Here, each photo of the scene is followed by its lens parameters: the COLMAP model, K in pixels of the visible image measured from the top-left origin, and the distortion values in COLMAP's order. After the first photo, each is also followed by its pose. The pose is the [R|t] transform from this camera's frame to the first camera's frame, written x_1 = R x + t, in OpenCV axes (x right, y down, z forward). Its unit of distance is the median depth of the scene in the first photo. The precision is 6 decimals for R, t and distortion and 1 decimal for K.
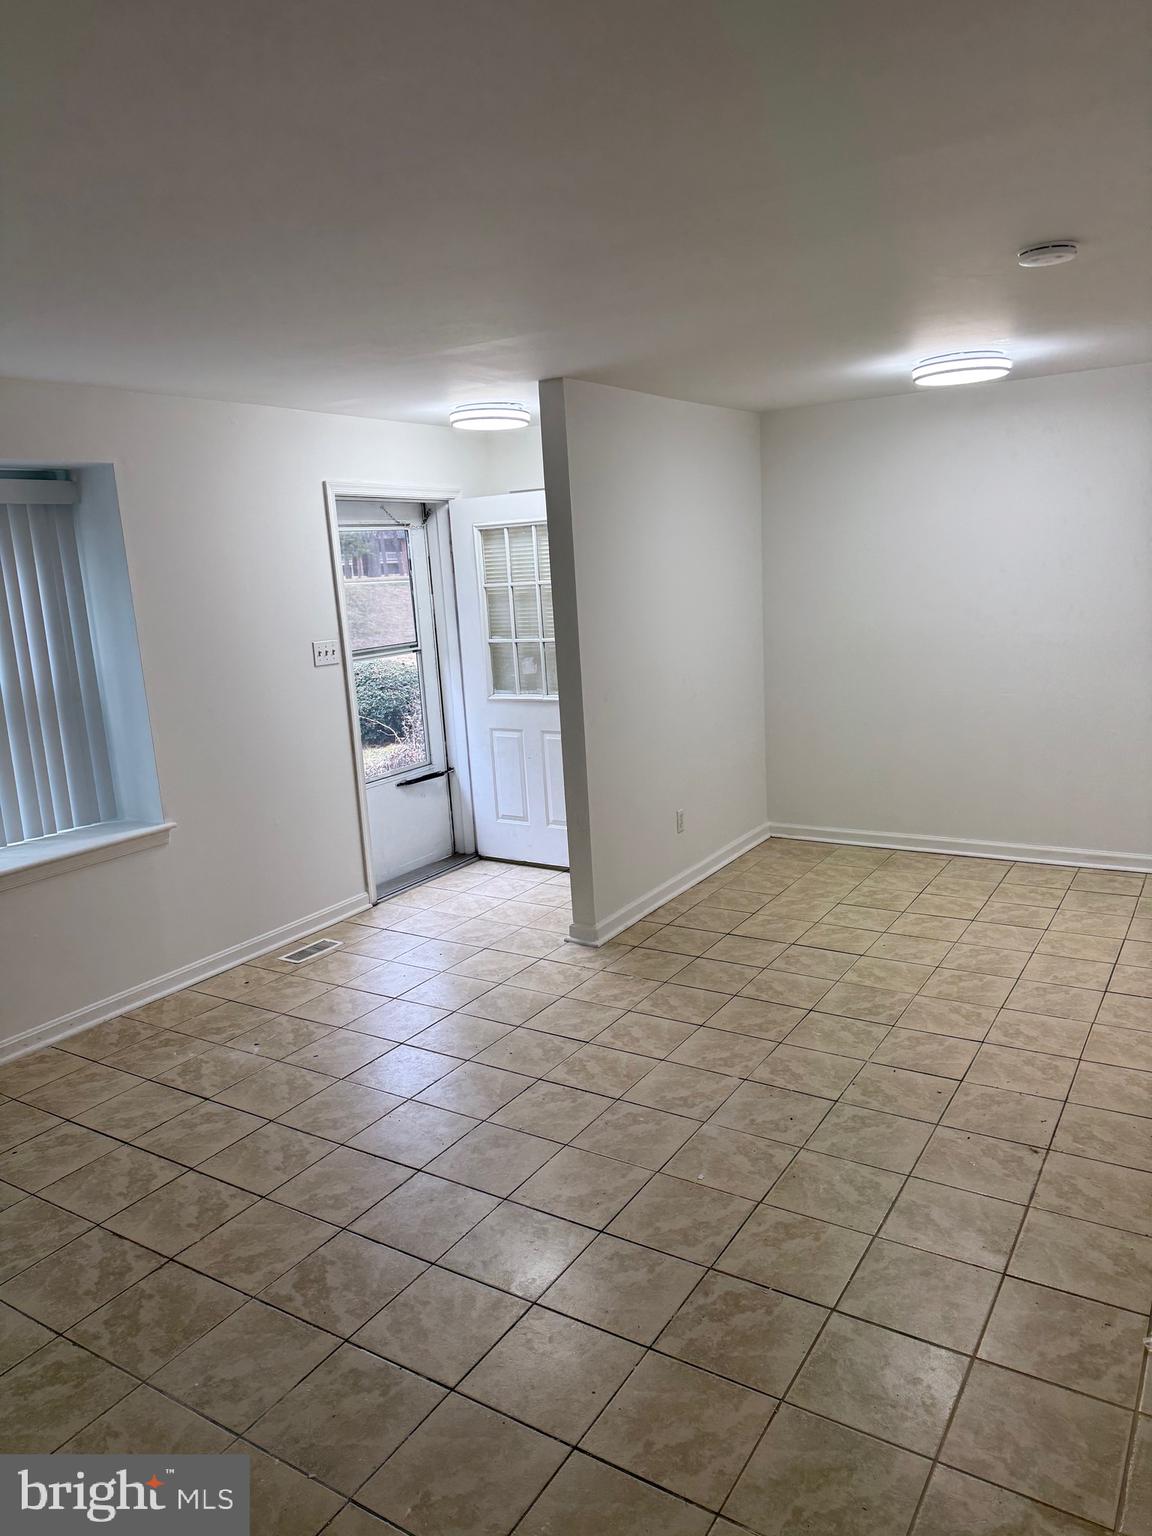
lens RADIAL K [[1078.3, 0, 581.8], [0, 1078.3, 760.0], [0, 0, 1]] dist [0.069149, -0.096826]
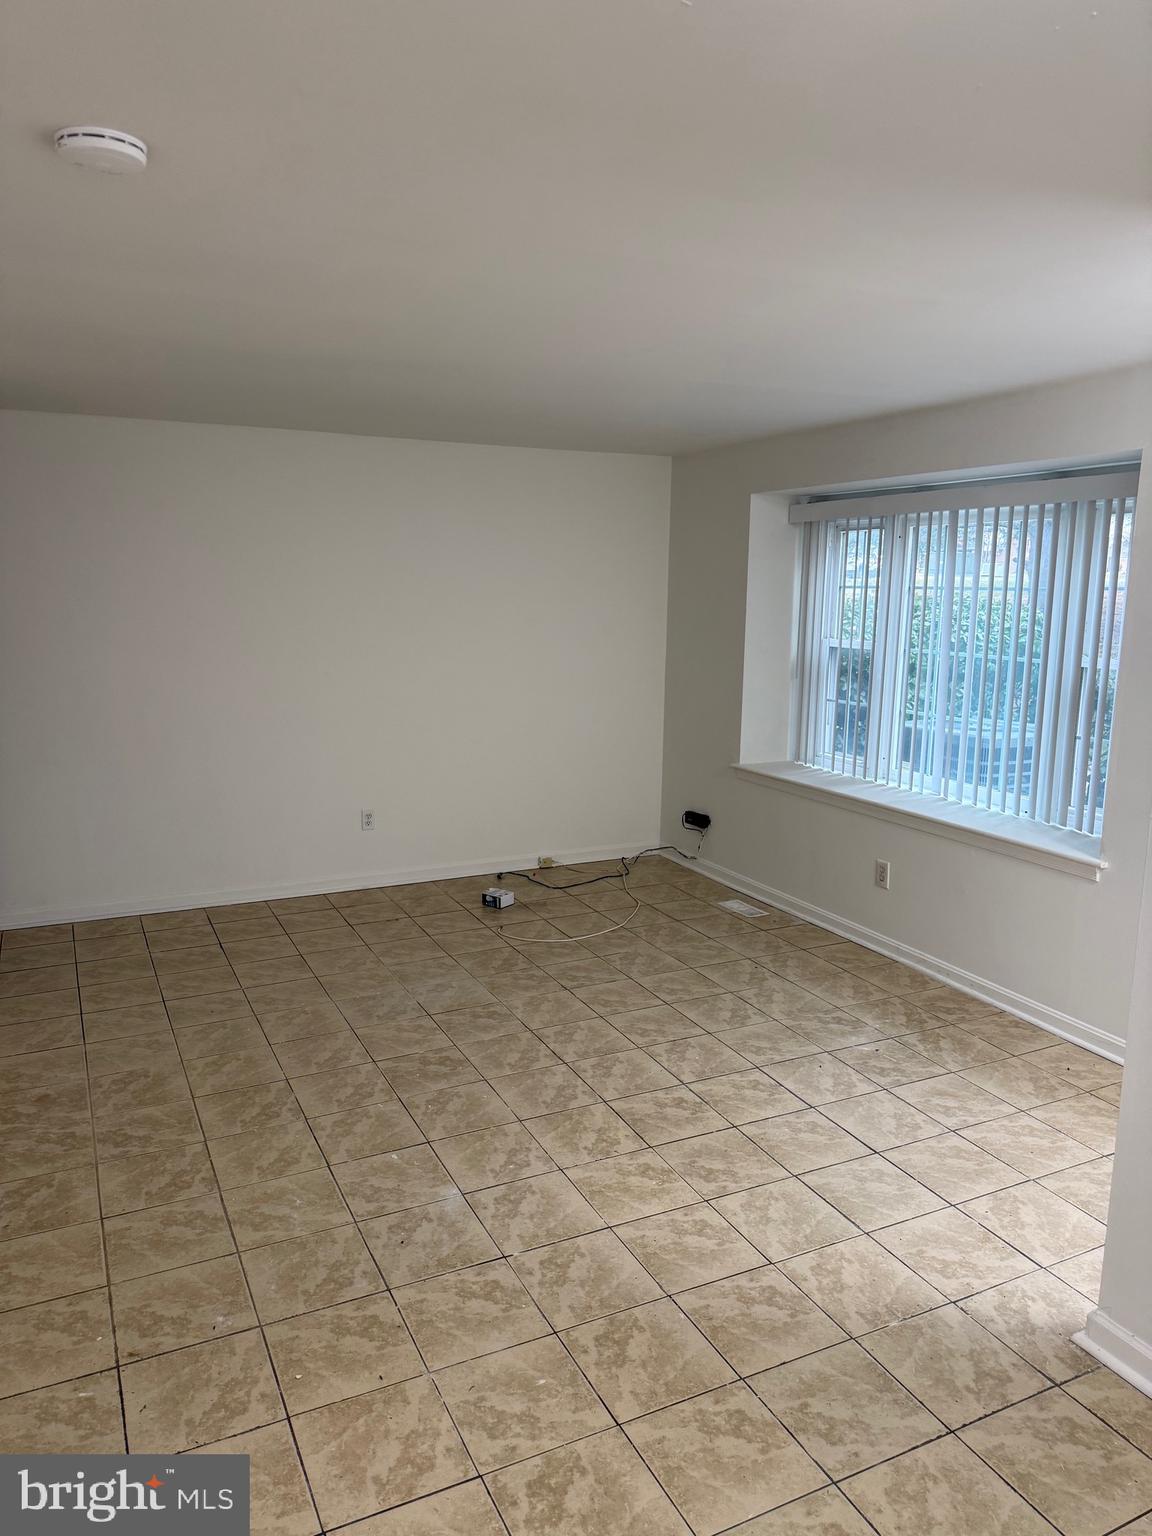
lens RADIAL K [[1078.3, 0, 561.4], [0, 1078.3, 761.5], [0, 0, 1]] dist [0.069149, -0.096826]
pose [[-0.540511, 0.189658, -0.819681, 0.628166], [-0.135834, 0.941807, 0.307487, -0.256798], [0.830299, 0.277541, -0.483295, 1.174030]]
